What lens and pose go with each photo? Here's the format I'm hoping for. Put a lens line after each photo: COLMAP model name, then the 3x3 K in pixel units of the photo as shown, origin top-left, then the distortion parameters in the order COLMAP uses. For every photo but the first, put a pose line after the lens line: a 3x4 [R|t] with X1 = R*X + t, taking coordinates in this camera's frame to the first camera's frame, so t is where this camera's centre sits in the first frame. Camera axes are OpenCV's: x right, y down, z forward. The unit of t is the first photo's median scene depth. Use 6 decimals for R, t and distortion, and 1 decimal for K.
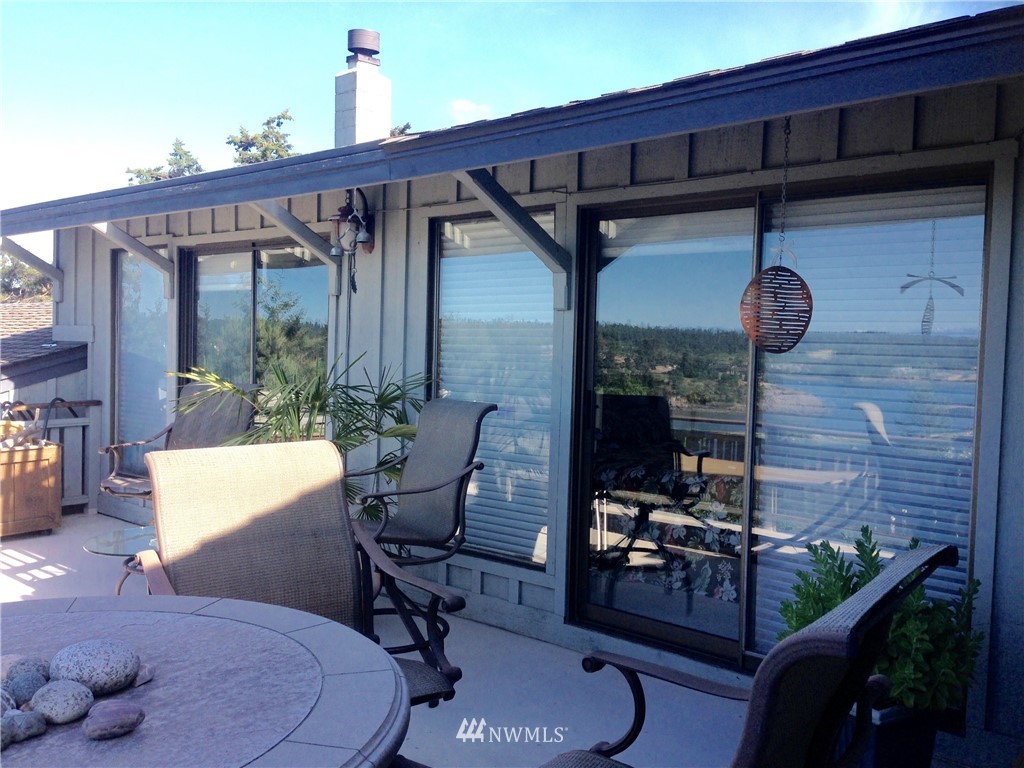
lens RADIAL K [[930.3, 0, 516.5], [0, 930.3, 379.6], [0, 0, 1]] dist [0.128699, -0.220742]
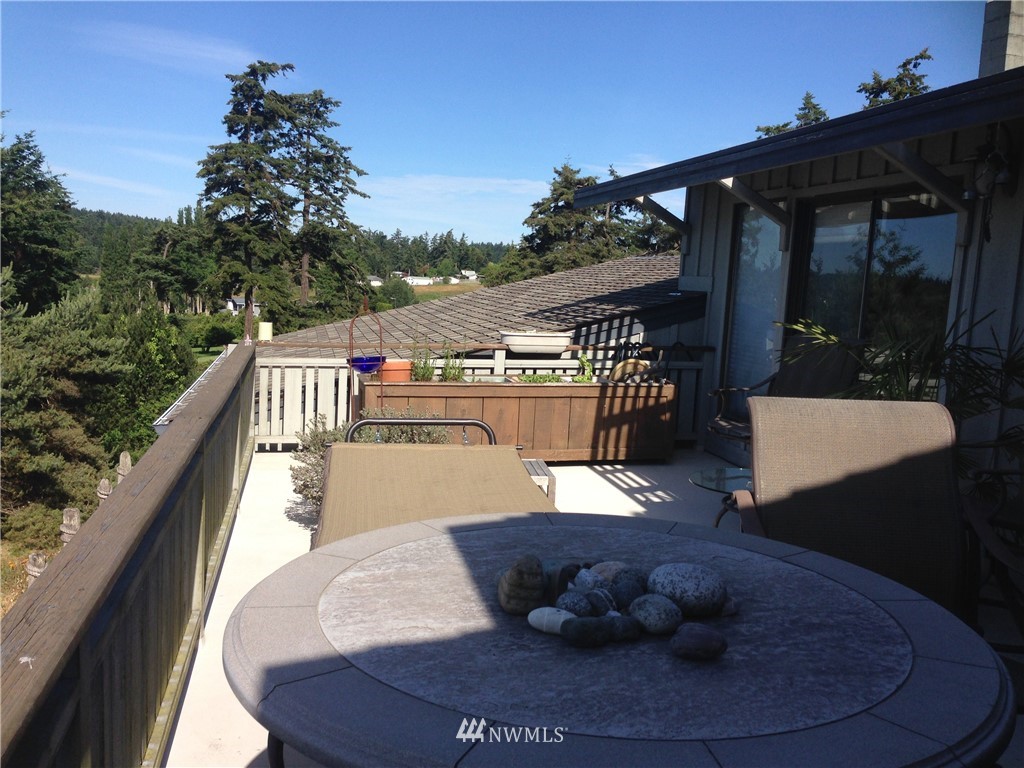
lens RADIAL K [[930.3, 0, 516.5], [0, 930.3, 379.6], [0, 0, 1]] dist [0.128699, -0.220742]
pose [[0.809543, 0.086103, -0.580712, -0.002406], [-0.058398, 0.996091, 0.066282, 0.003256], [0.584149, -0.019745, 0.811406, 0.011953]]
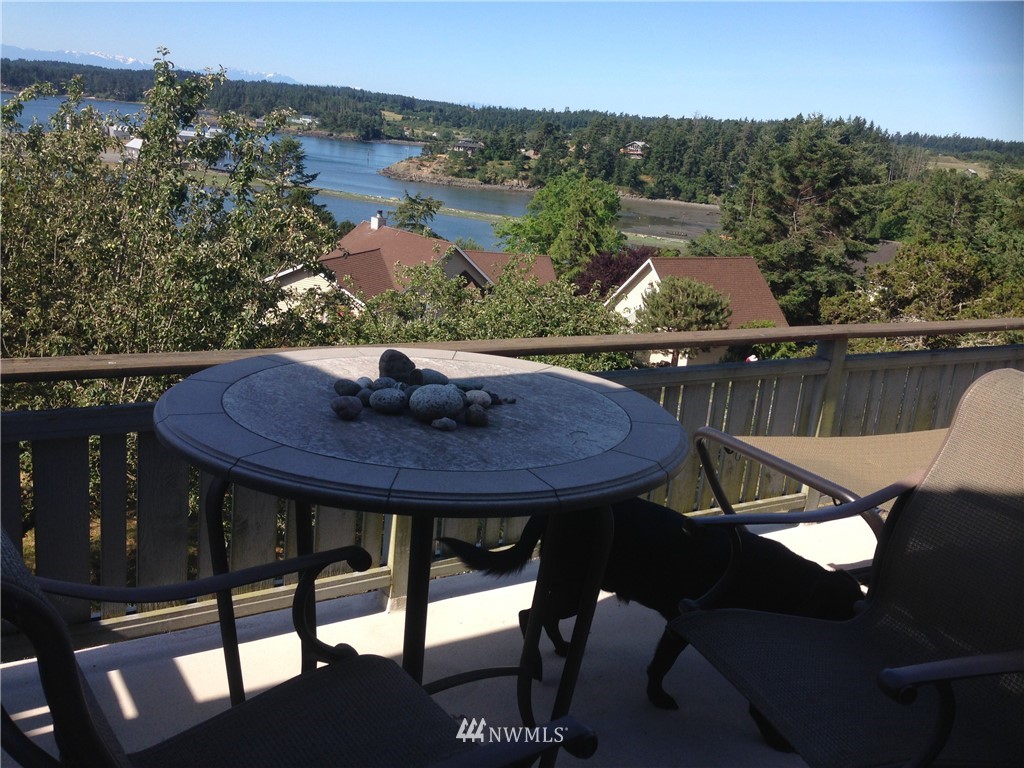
lens RADIAL K [[930.3, 0, 516.5], [0, 930.3, 379.6], [0, 0, 1]] dist [0.128699, -0.220742]
pose [[-0.293882, 0.194203, -0.935905, 0.266115], [-0.124361, 0.963051, 0.238887, -0.028104], [0.947717, 0.186595, -0.258872, 0.462193]]
